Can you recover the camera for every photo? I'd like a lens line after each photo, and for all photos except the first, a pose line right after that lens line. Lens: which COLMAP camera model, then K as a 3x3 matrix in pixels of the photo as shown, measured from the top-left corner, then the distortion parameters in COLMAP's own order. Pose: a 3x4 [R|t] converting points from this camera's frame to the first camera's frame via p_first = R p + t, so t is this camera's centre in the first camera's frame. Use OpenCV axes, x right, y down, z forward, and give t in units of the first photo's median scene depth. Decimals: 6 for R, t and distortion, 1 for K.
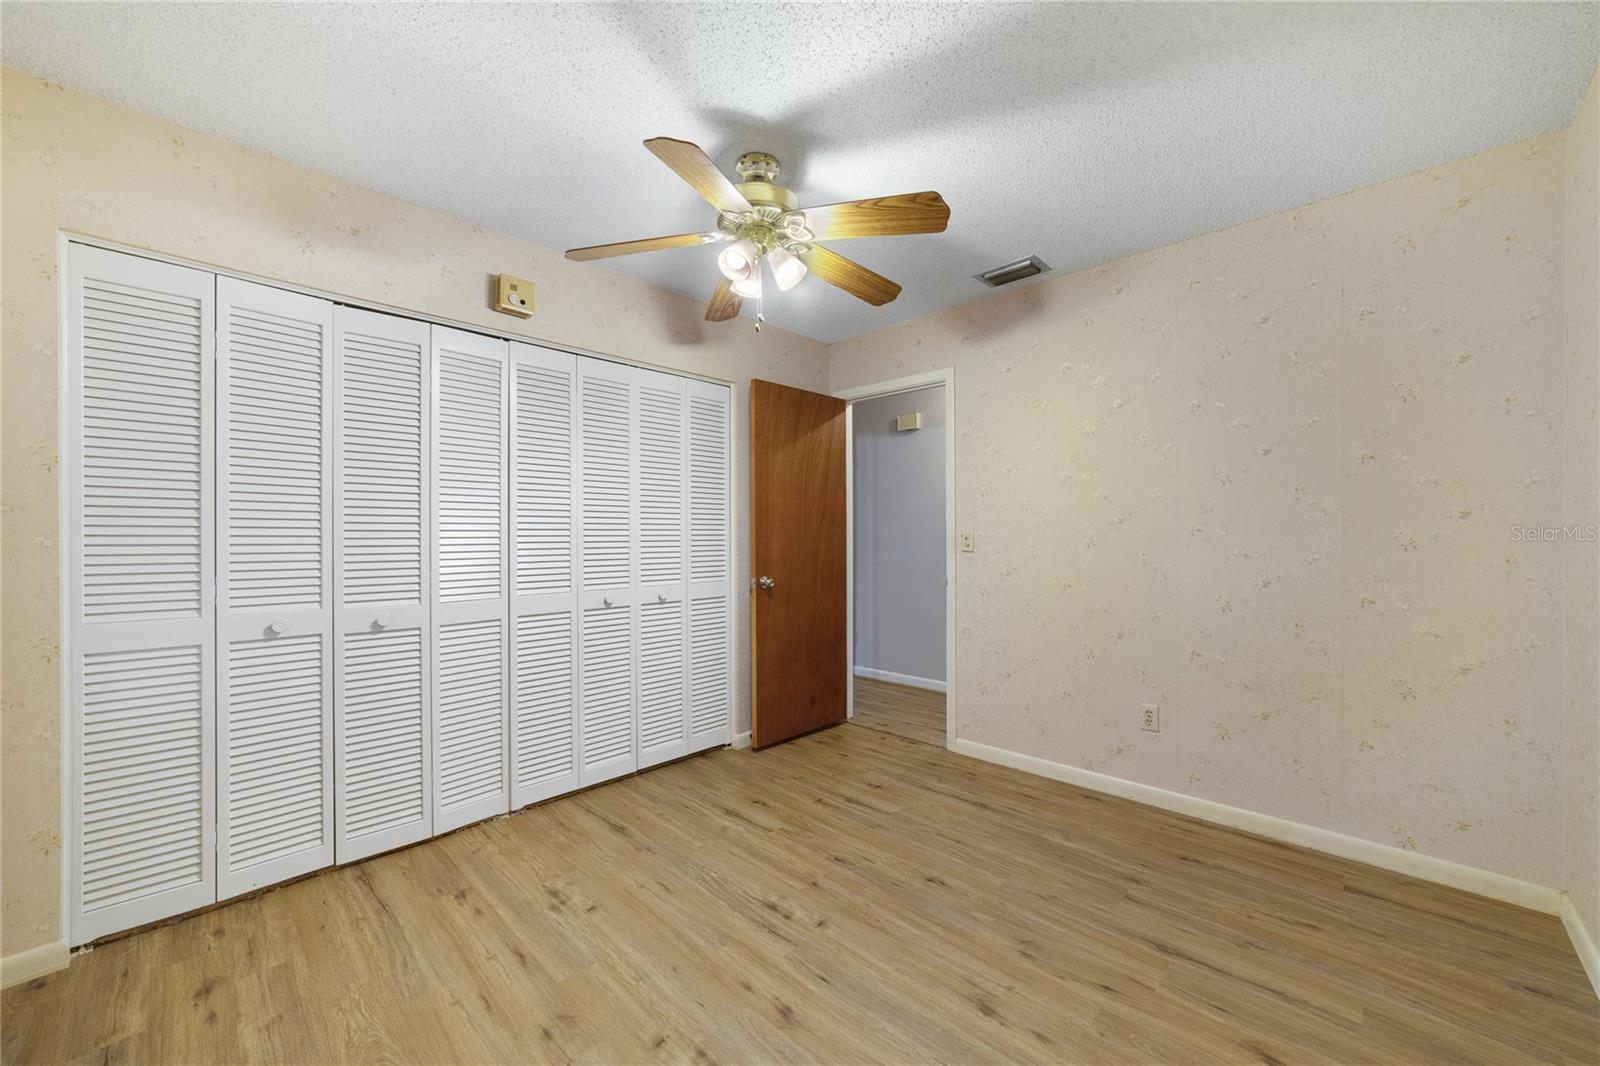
lens RADIAL K [[612.9, 0, 793.5], [0, 612.9, 536.2], [0, 0, 1]] dist [-0.011771, 0.001635]
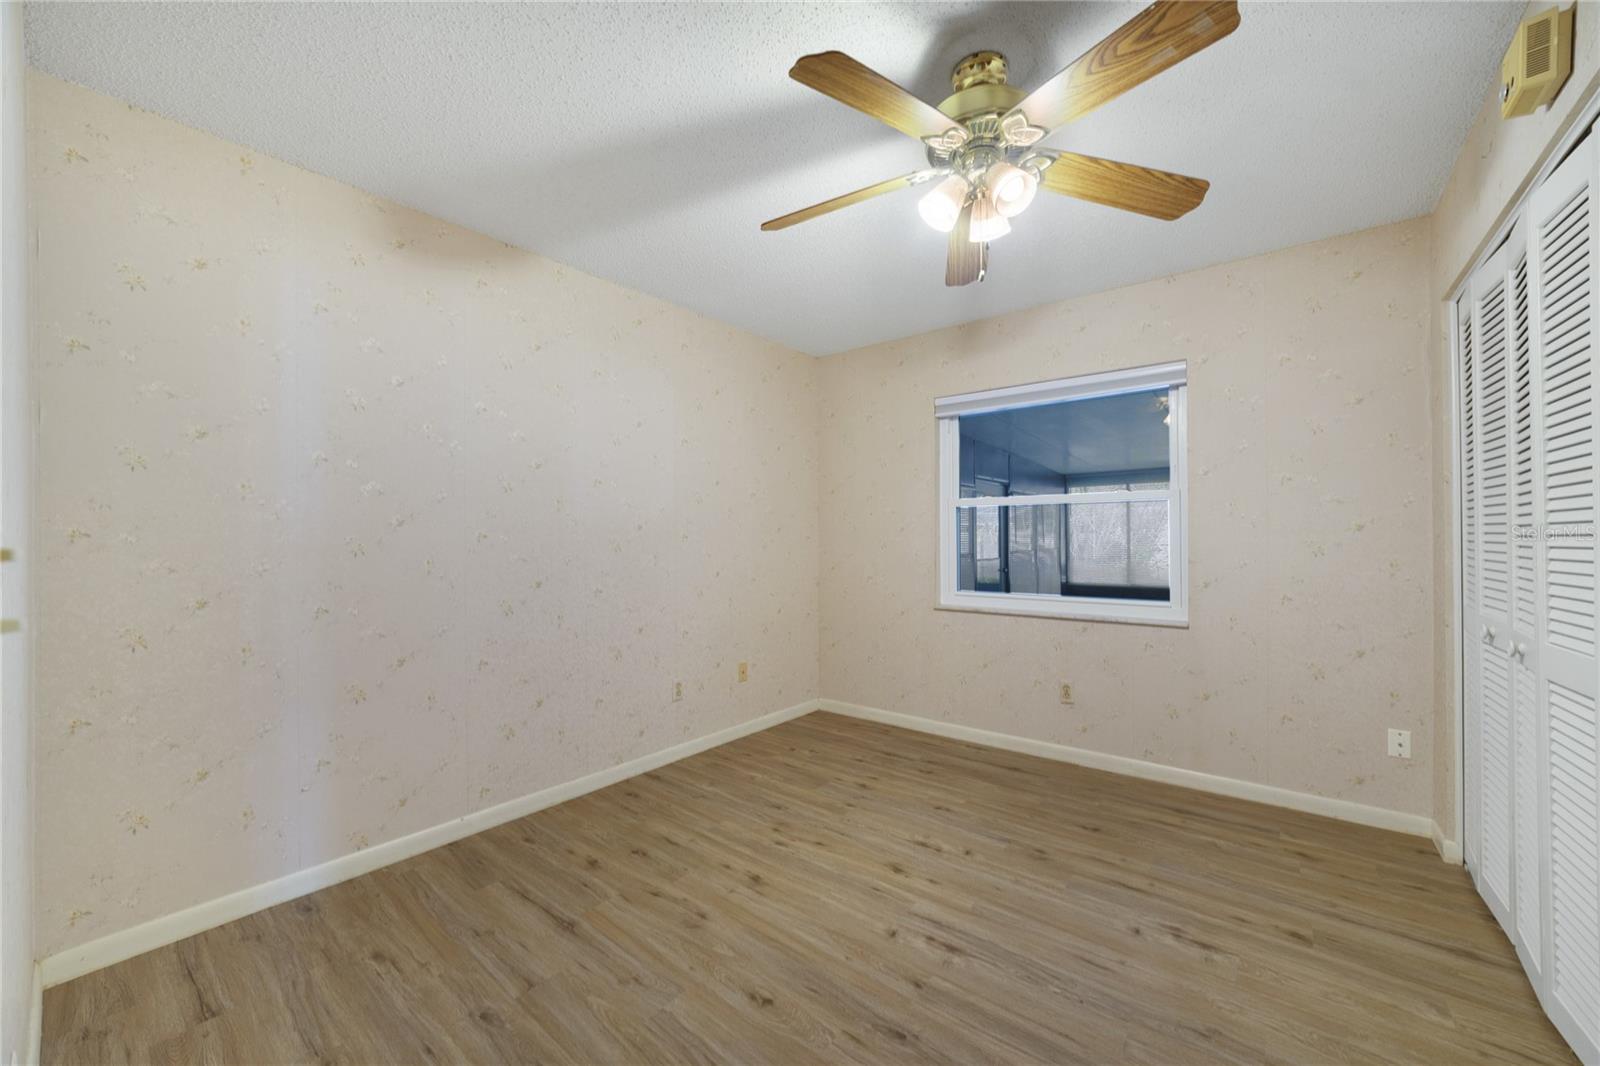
lens RADIAL K [[550.3, 0, 807.5], [0, 550.3, 537.2], [0, 0, 1]] dist [-0.000006, 0.000003]
pose [[-0.994304, 0.007432, -0.106326, 0.269510], [0.007846, 0.999963, -0.003475, 0.002890], [0.106296, -0.004289, -0.994325, 1.859285]]
